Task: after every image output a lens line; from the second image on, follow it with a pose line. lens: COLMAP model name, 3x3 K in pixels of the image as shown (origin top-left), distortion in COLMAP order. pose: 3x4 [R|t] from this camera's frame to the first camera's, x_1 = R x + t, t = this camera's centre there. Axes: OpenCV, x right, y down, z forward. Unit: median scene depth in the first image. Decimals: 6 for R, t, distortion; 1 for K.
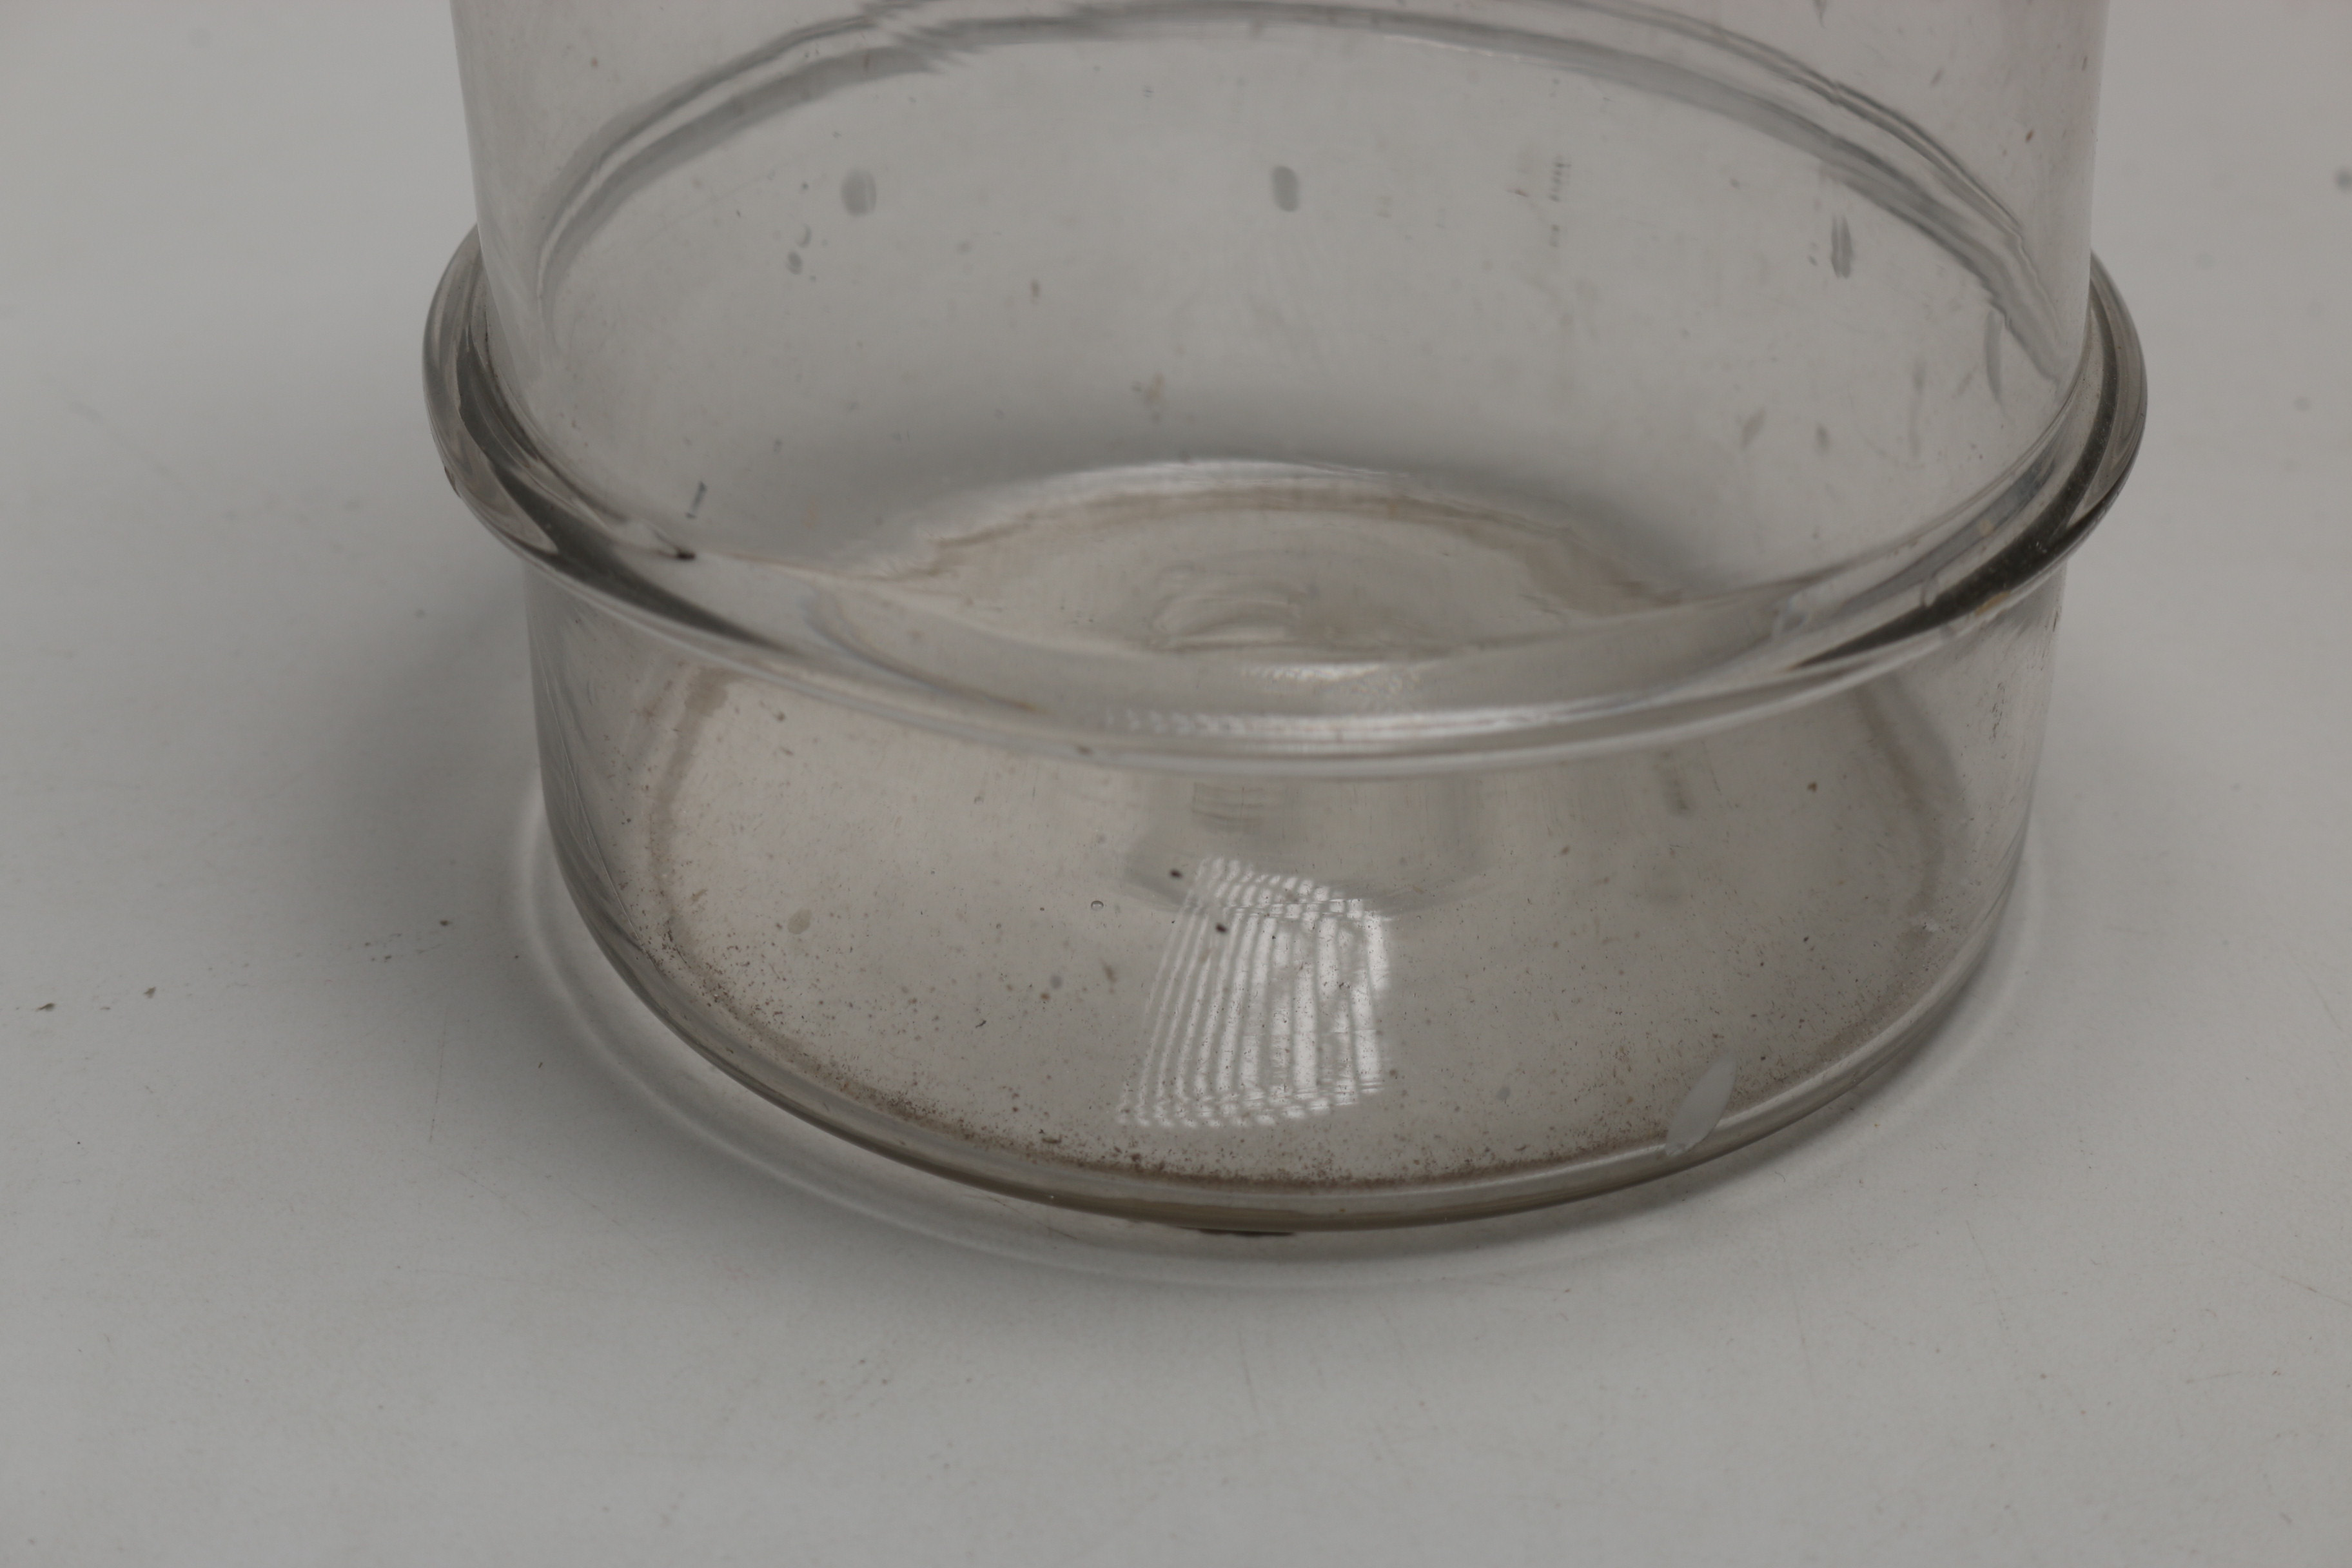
lens RADIAL K [[5495.8, 0, 1172.6], [0, 5495.8, 802.7], [0, 0, 1]] dist [0.000323, 0.000000]
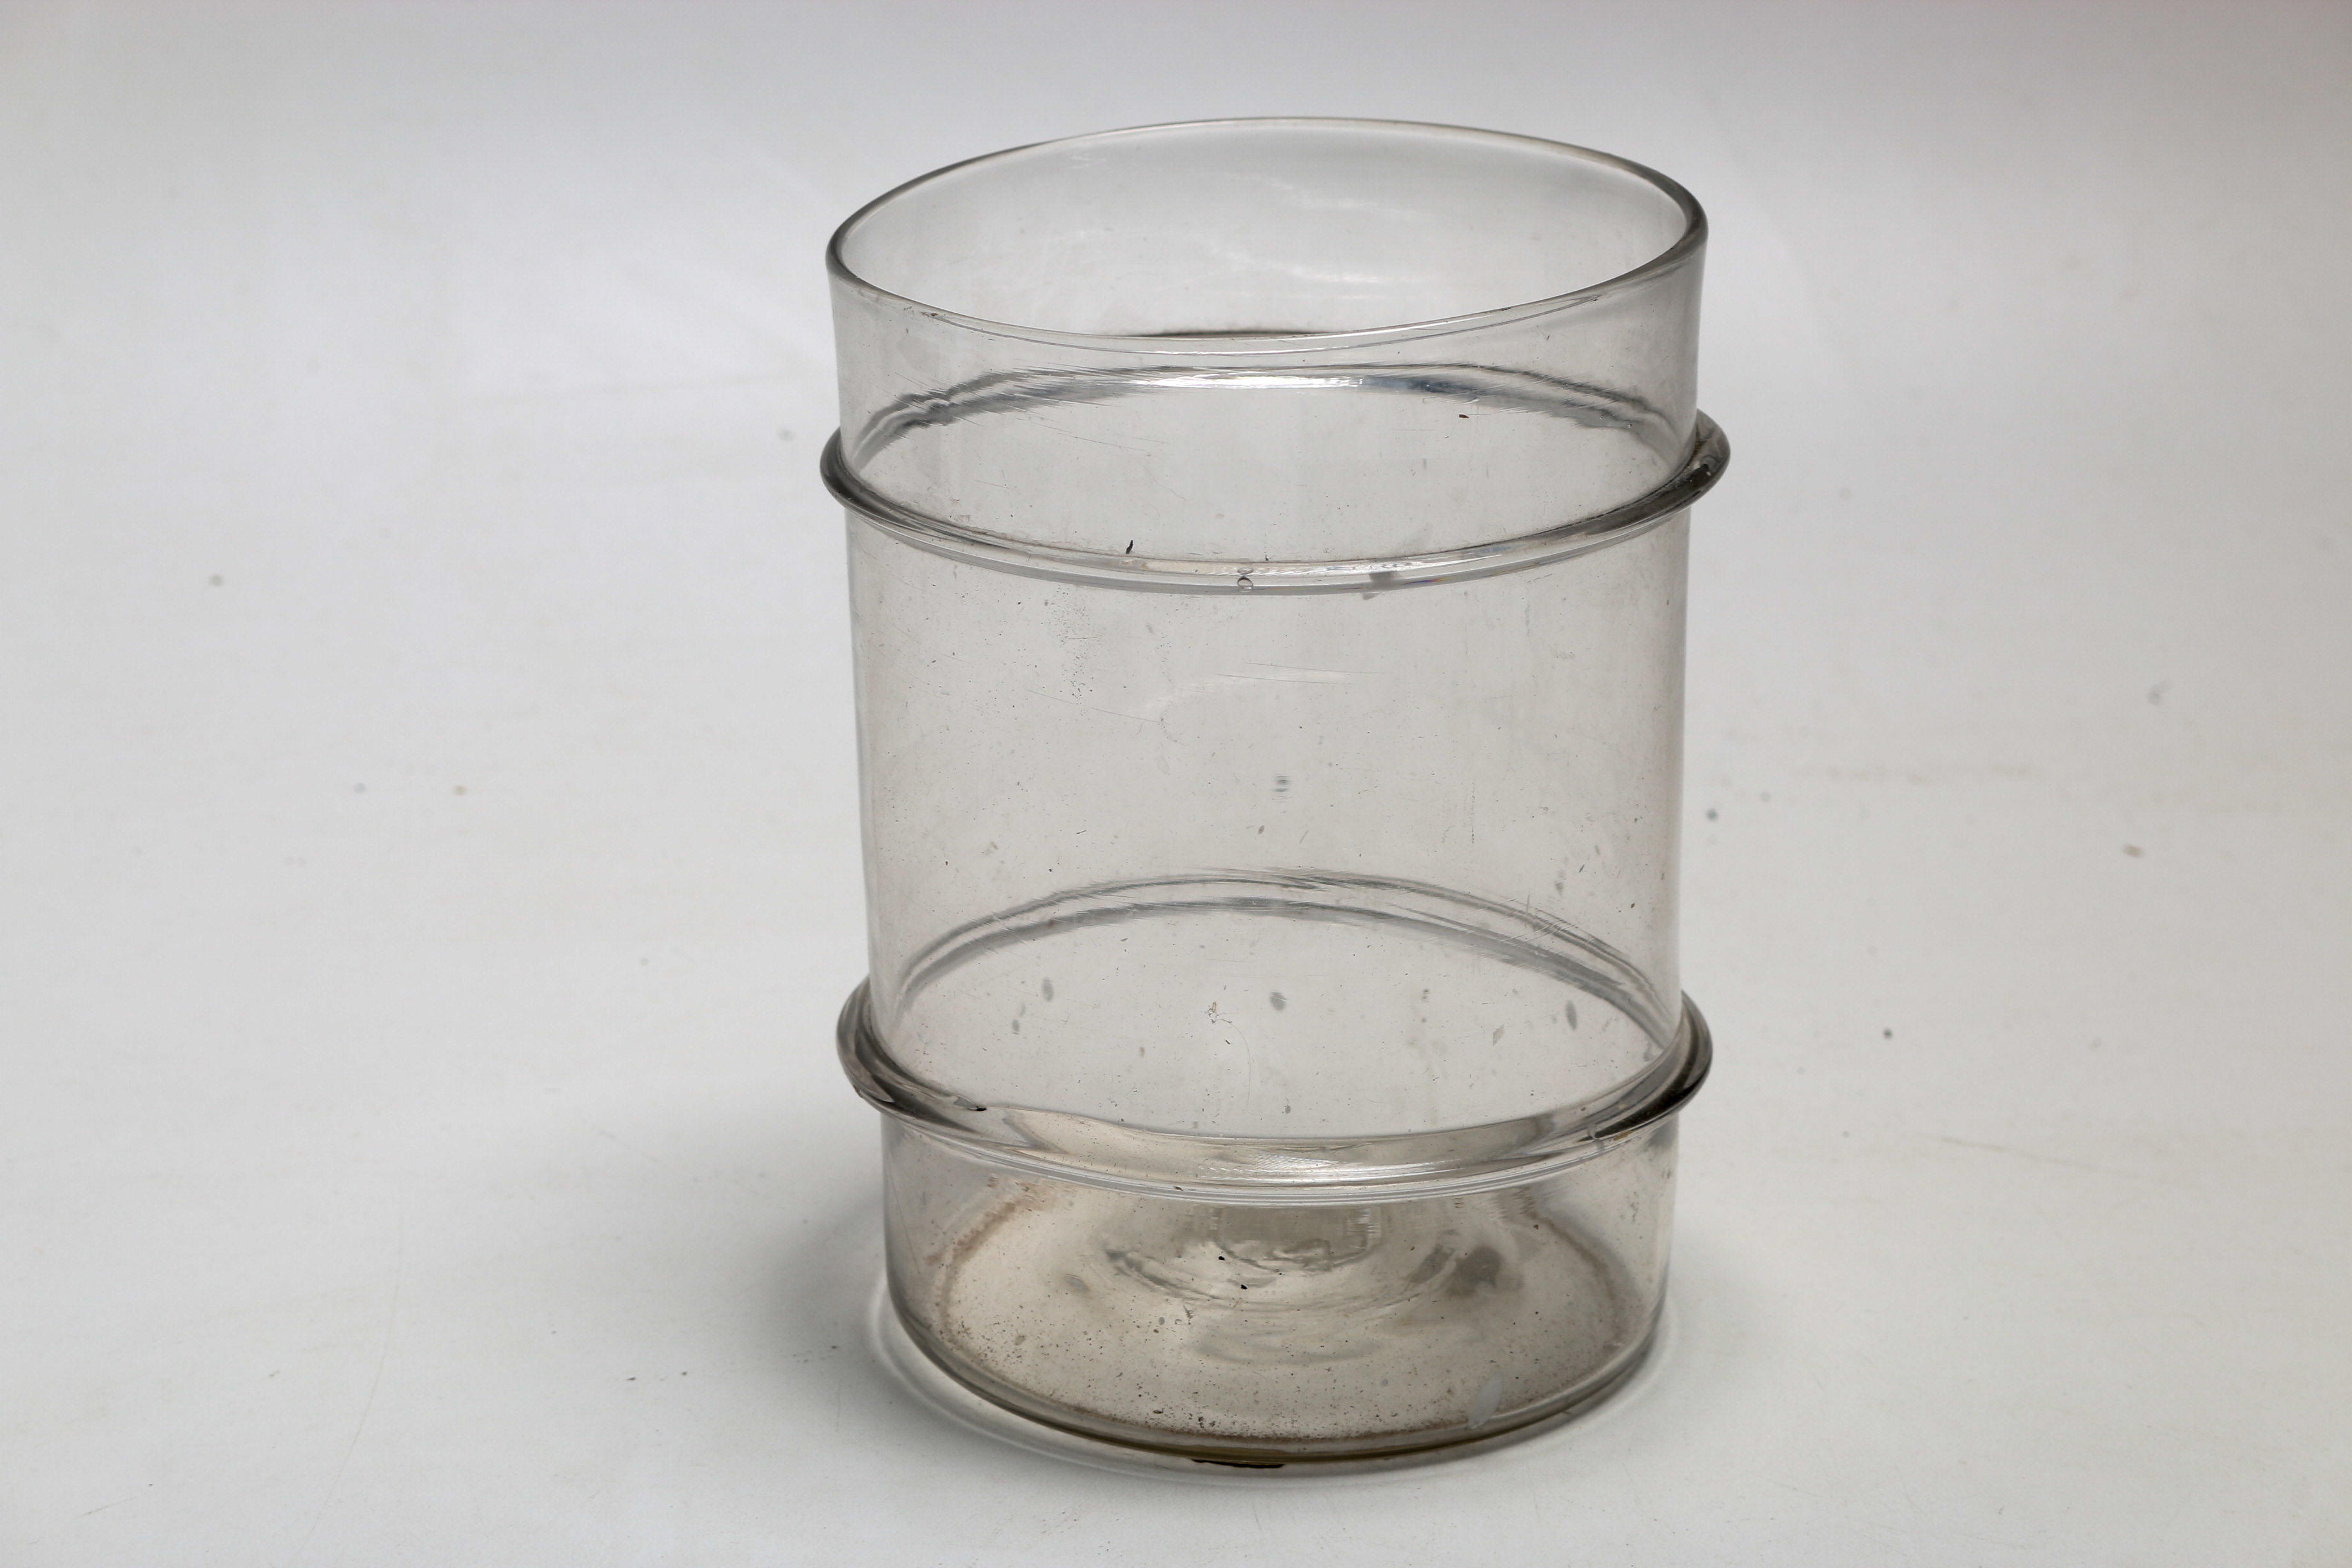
lens RADIAL K [[5495.8, 0, 1175.0], [0, 5495.8, 781.7], [0, 0, 1]] dist [0.000323, 0.000000]
pose [[0.999993, 0.003308, -0.001474, -0.012848], [-0.003567, 0.969809, -0.243839, 0.305844], [0.000623, 0.243842, 0.969815, -0.922719]]
